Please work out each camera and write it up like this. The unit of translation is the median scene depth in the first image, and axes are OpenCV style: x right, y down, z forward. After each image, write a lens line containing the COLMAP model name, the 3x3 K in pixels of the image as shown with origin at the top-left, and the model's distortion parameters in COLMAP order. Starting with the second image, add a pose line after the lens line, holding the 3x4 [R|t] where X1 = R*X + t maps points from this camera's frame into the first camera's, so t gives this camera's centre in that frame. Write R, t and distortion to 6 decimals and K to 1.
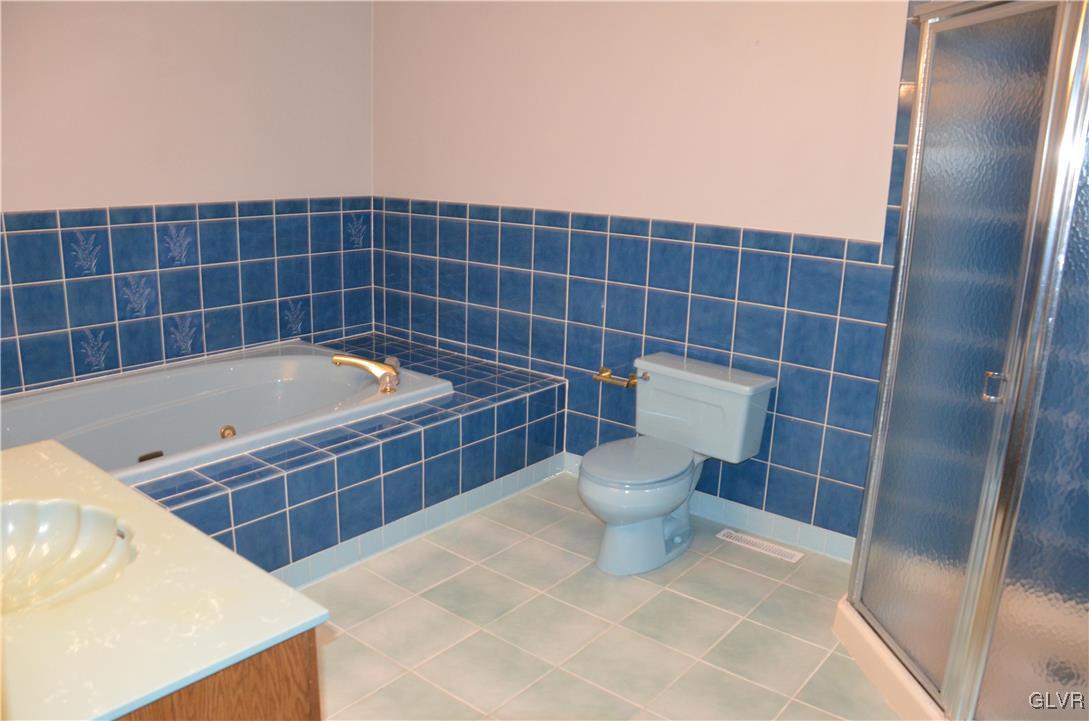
lens RADIAL K [[851.6, 0, 547.3], [0, 851.6, 370.3], [0, 0, 1]] dist [-0.137069, 0.044669]
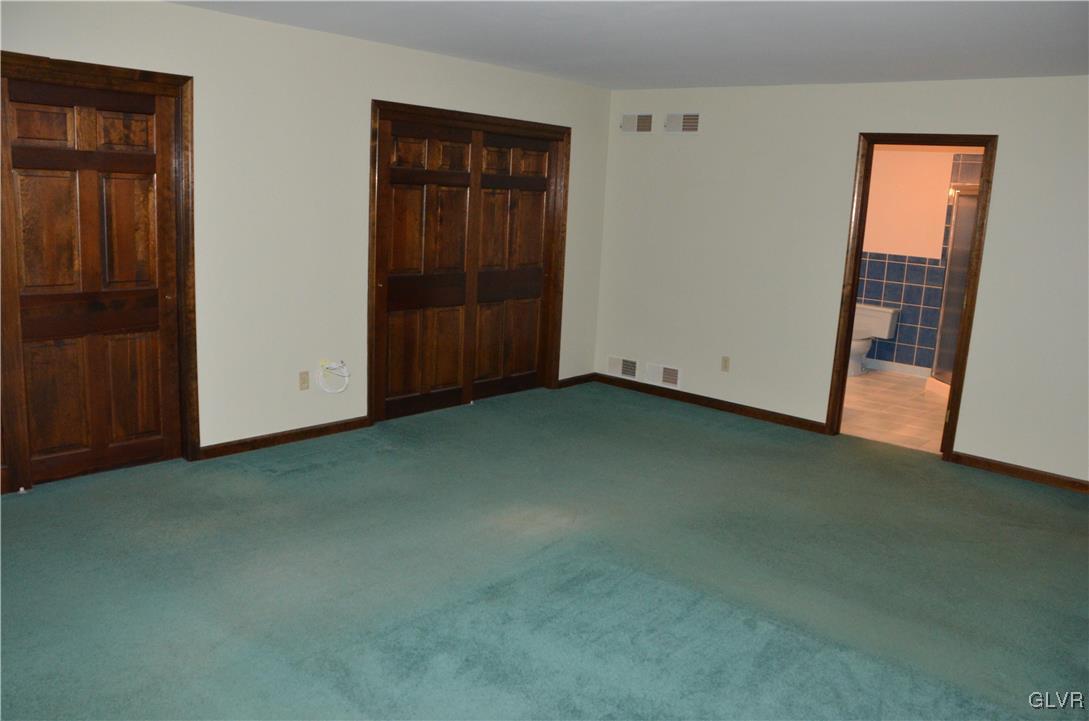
lens RADIAL K [[851.6, 0, 540.3], [0, 851.6, 356.7], [0, 0, 1]] dist [-0.137069, 0.044669]
pose [[0.998071, 0.039693, -0.047738, -0.756701], [-0.043727, 0.995277, -0.086672, 0.449208], [0.044073, 0.088592, 0.995092, -1.705591]]
